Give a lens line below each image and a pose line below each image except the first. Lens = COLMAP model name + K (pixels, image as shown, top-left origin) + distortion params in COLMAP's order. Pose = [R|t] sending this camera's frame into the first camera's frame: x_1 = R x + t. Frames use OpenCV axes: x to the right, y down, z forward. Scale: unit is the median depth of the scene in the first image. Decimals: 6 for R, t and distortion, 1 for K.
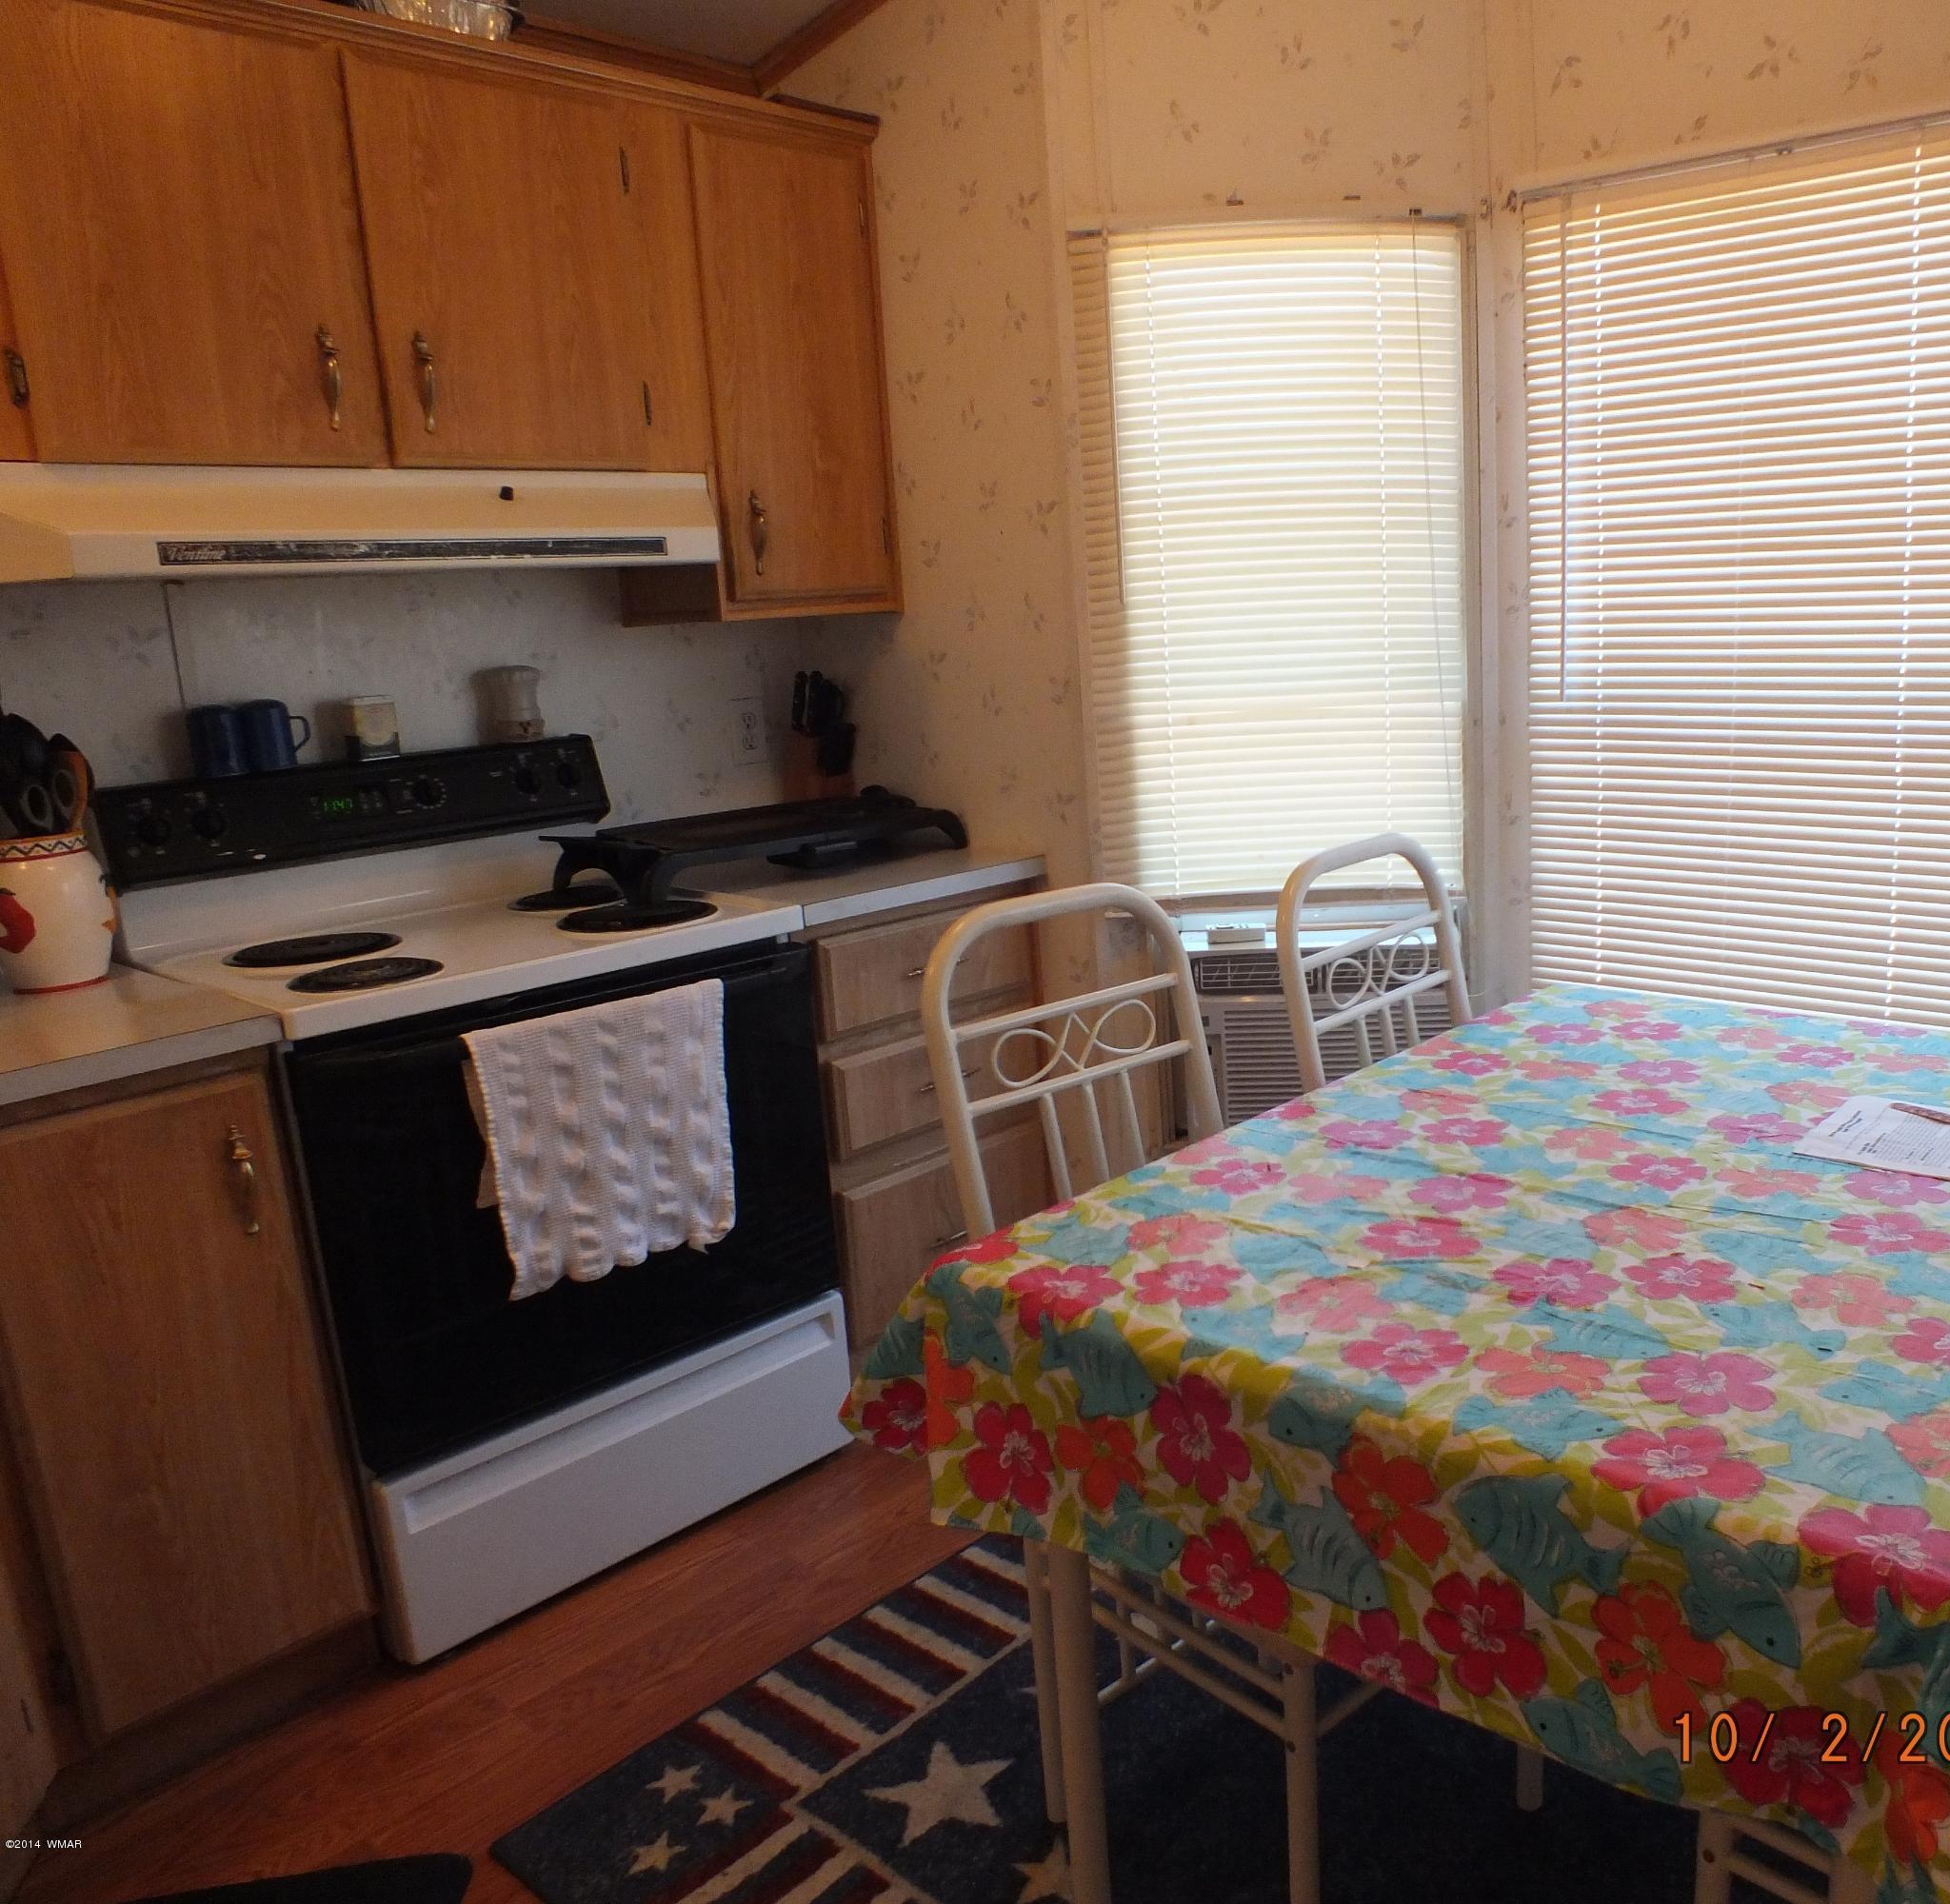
lens RADIAL K [[1680.9, 0, 975.0], [0, 1680.9, 952.0], [0, 0, 1]] dist [-0.071522, 0.029867]
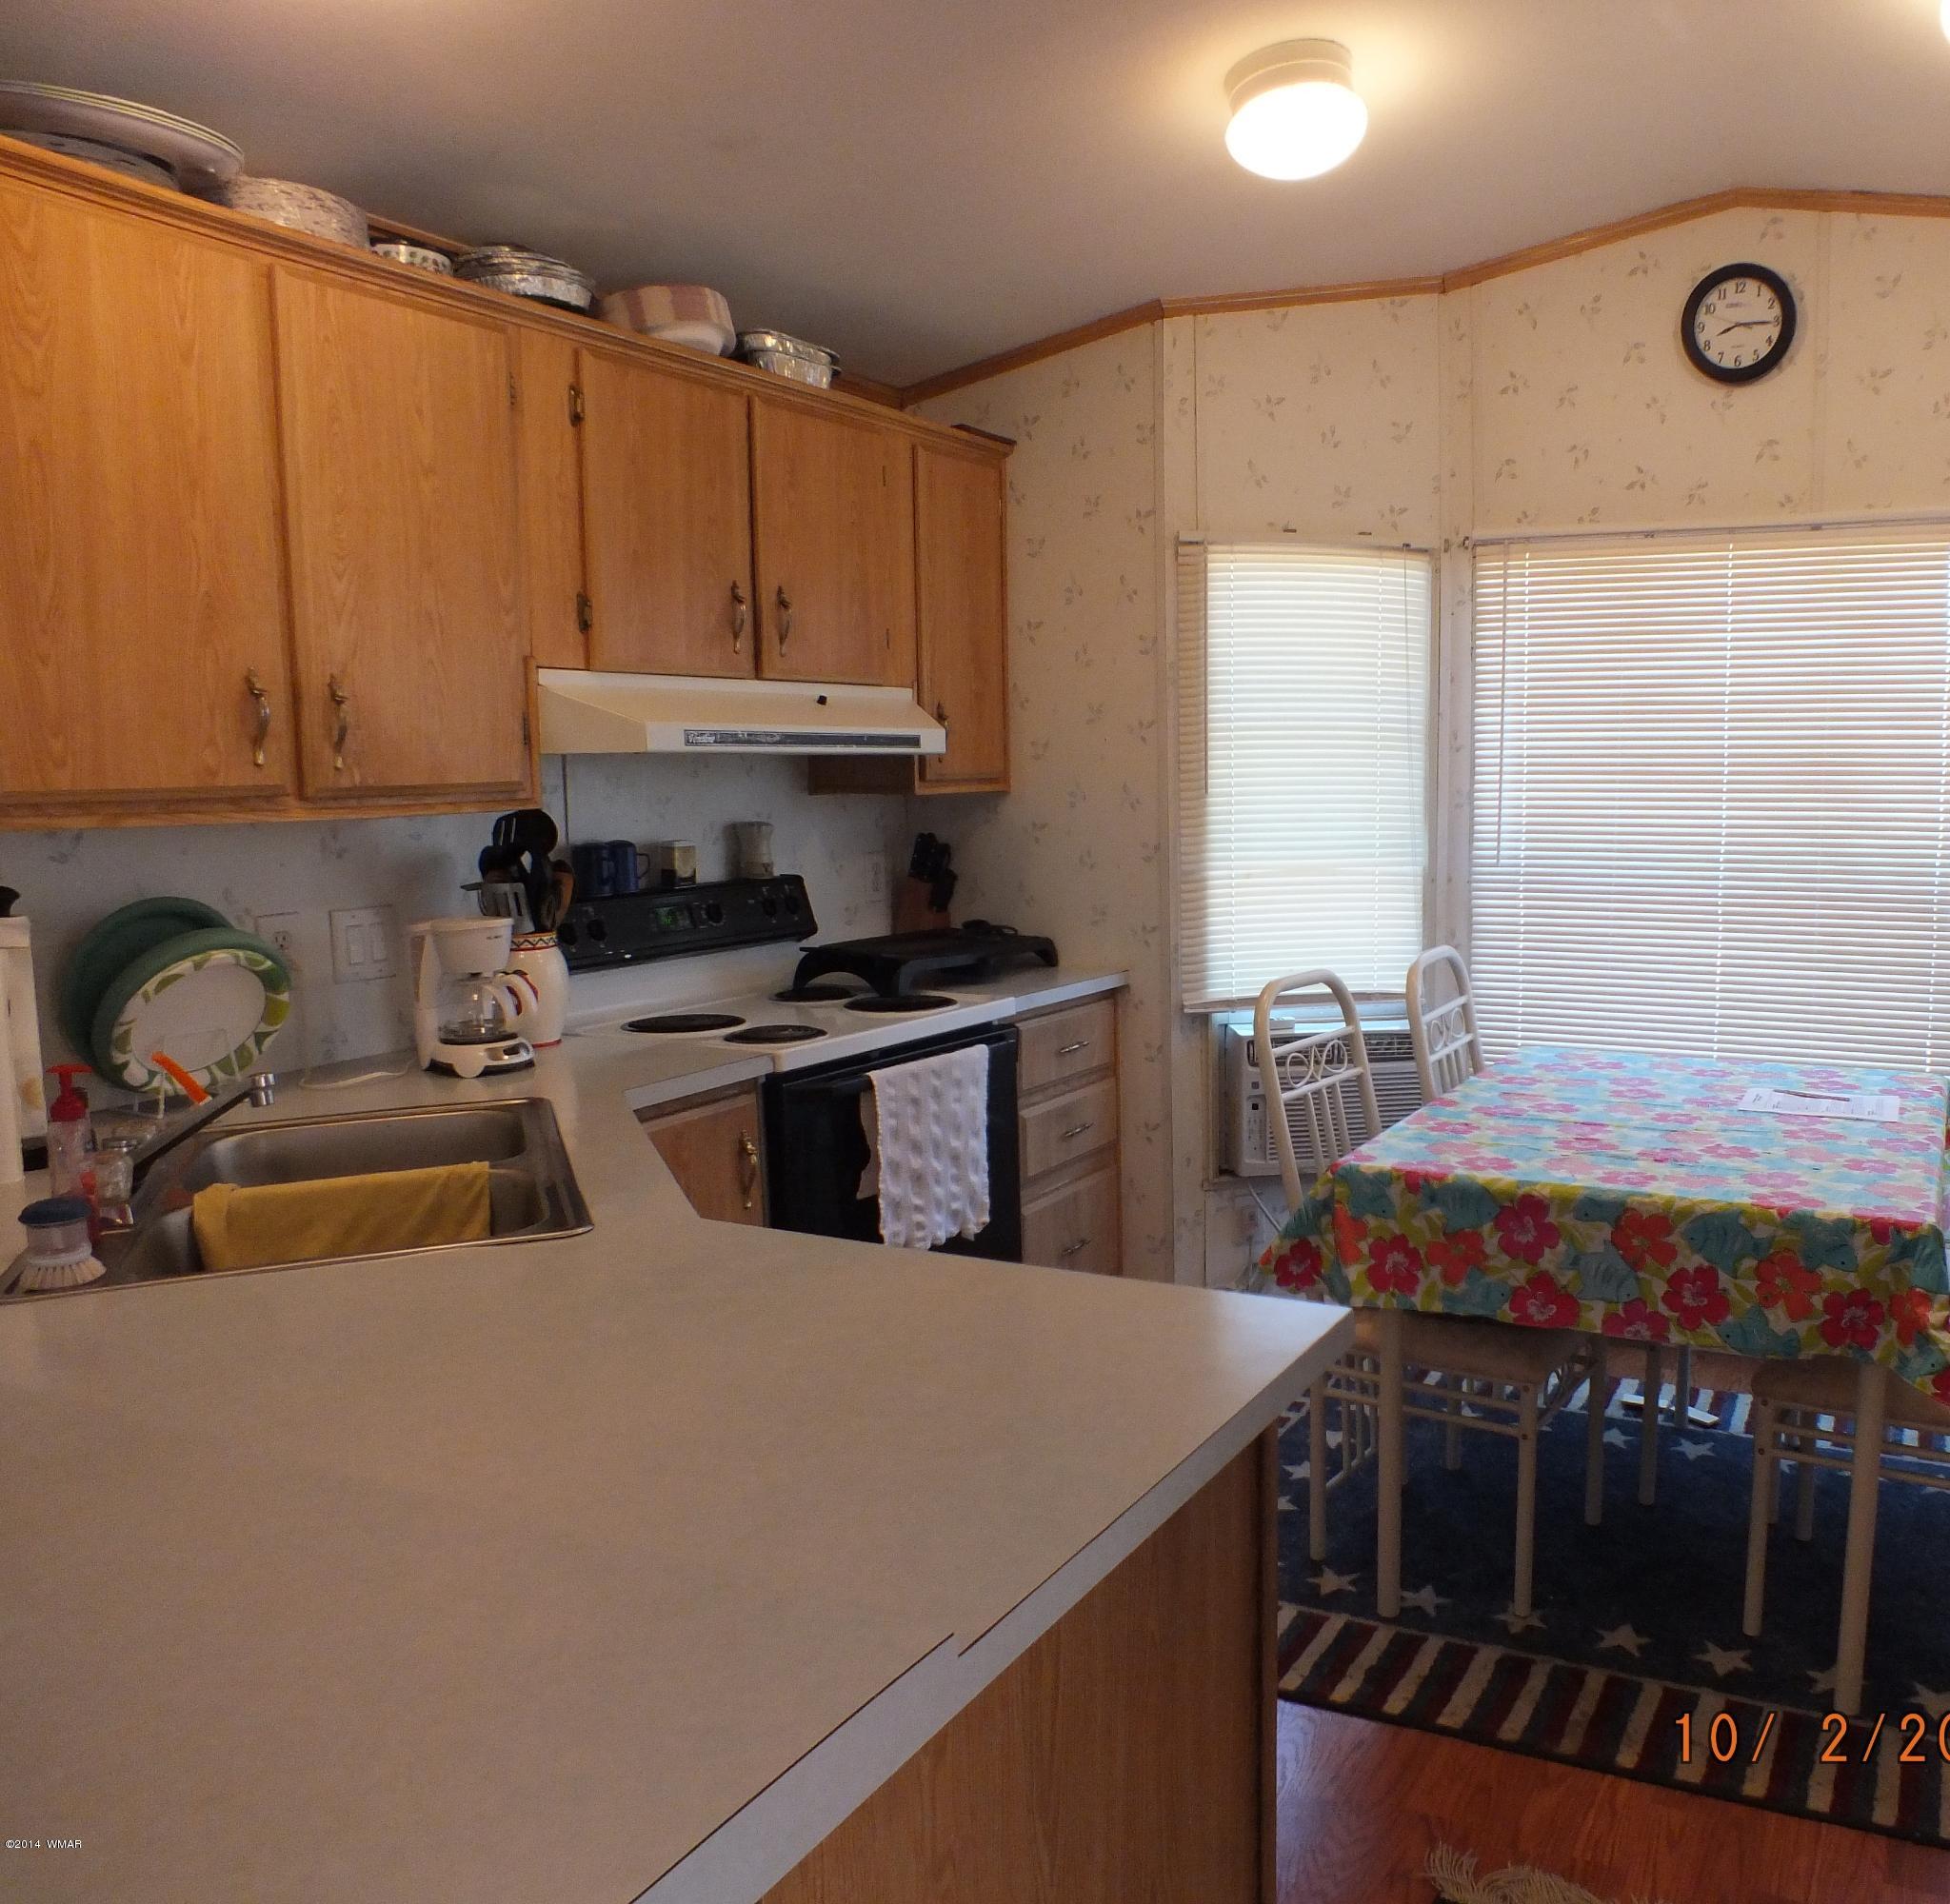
lens RADIAL K [[1702.5, 0, 976.4], [0, 1702.5, 975.1], [0, 0, 1]] dist [-0.052043, 0.011050]
pose [[0.975615, 0.011169, 0.219204, -0.487269], [0.008269, 0.996125, -0.087555, 0.085549], [-0.219332, 0.087233, 0.971743, -0.420900]]
